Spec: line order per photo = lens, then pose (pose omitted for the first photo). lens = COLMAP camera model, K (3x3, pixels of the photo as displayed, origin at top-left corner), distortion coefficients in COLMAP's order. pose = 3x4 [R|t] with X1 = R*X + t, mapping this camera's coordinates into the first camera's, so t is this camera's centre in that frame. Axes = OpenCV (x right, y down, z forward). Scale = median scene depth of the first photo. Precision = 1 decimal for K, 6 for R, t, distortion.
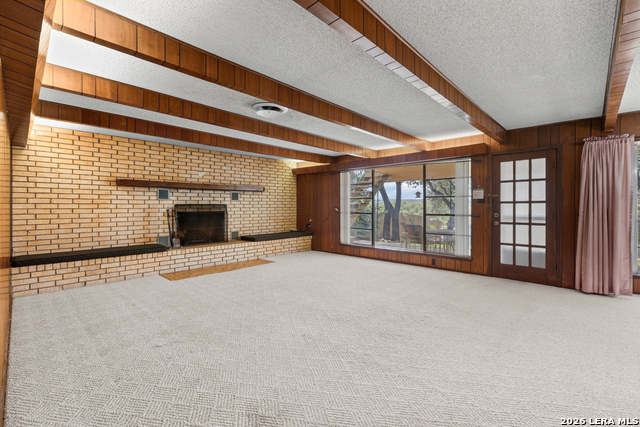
lens RADIAL K [[285.5, 0, 320.3], [0, 285.5, 206.6], [0, 0, 1]] dist [-0.000600, -0.002131]
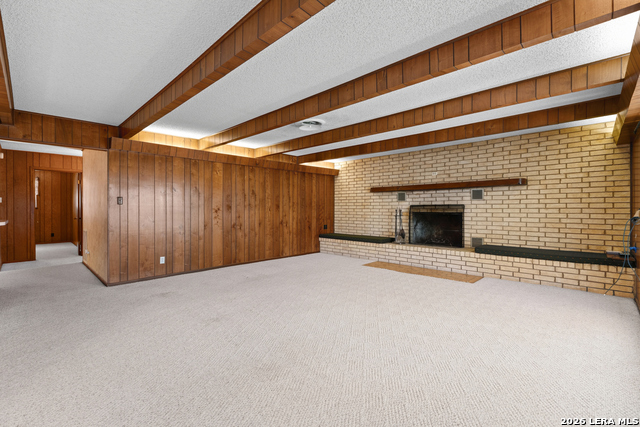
lens RADIAL K [[285.5, 0, 313.4], [0, 285.5, 207.8], [0, 0, 1]] dist [-0.000600, -0.002131]
pose [[-0.036521, 0.002090, -0.999331, 0.609498], [0.004057, 0.999990, 0.001944, -0.001324], [0.999325, -0.003983, -0.036529, 0.650657]]
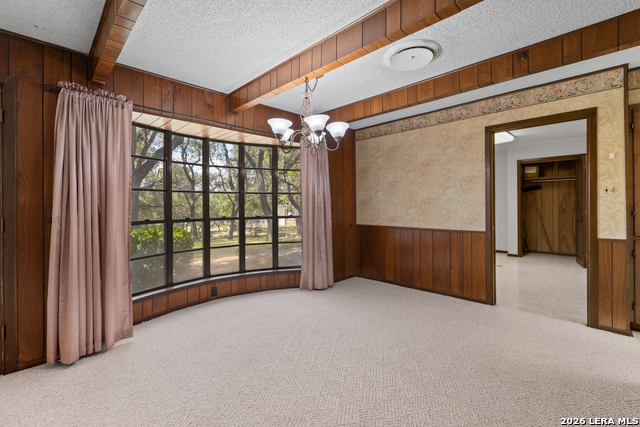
lens RADIAL K [[285.5, 0, 318.2], [0, 285.5, 204.6], [0, 0, 1]] dist [-0.000600, -0.002131]
pose [[0.086468, -0.013154, 0.996168, 0.276336], [-0.001990, 0.999909, 0.013376, -0.007174], [-0.996253, -0.003139, 0.086434, 0.300264]]
